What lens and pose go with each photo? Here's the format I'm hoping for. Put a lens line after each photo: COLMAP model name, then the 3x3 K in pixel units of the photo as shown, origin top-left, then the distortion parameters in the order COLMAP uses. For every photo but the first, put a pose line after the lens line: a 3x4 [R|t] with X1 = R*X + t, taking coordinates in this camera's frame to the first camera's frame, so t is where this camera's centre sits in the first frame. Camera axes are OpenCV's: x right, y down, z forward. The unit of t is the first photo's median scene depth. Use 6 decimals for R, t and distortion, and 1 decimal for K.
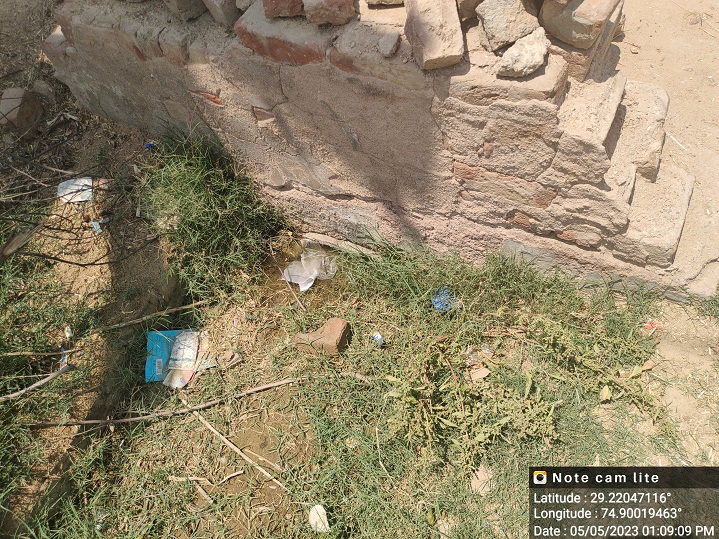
lens RADIAL K [[548.8, 0, 360.6], [0, 548.8, 252.8], [0, 0, 1]] dist [0.069402, -0.088104]
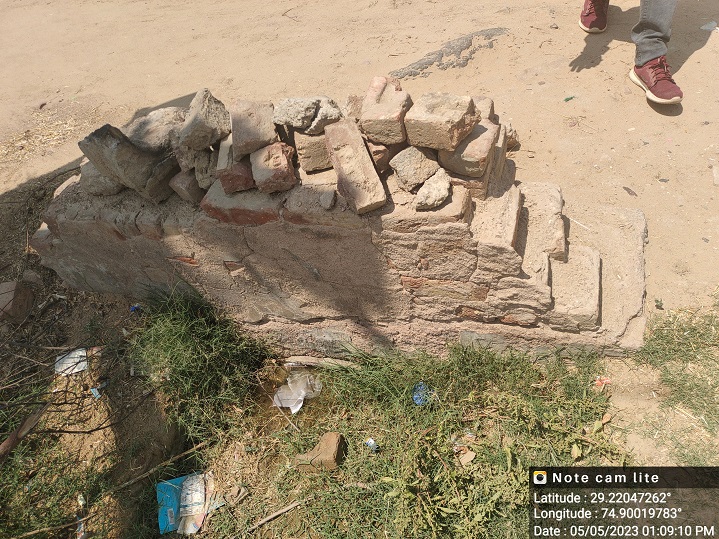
lens RADIAL K [[548.8, 0, 360.6], [0, 548.8, 252.8], [0, 0, 1]] dist [0.069402, -0.088104]
pose [[0.980043, -0.189266, 0.060777, 0.017647], [0.197235, 0.963944, -0.178636, -0.016713], [-0.024776, 0.187058, 0.982036, -0.139930]]
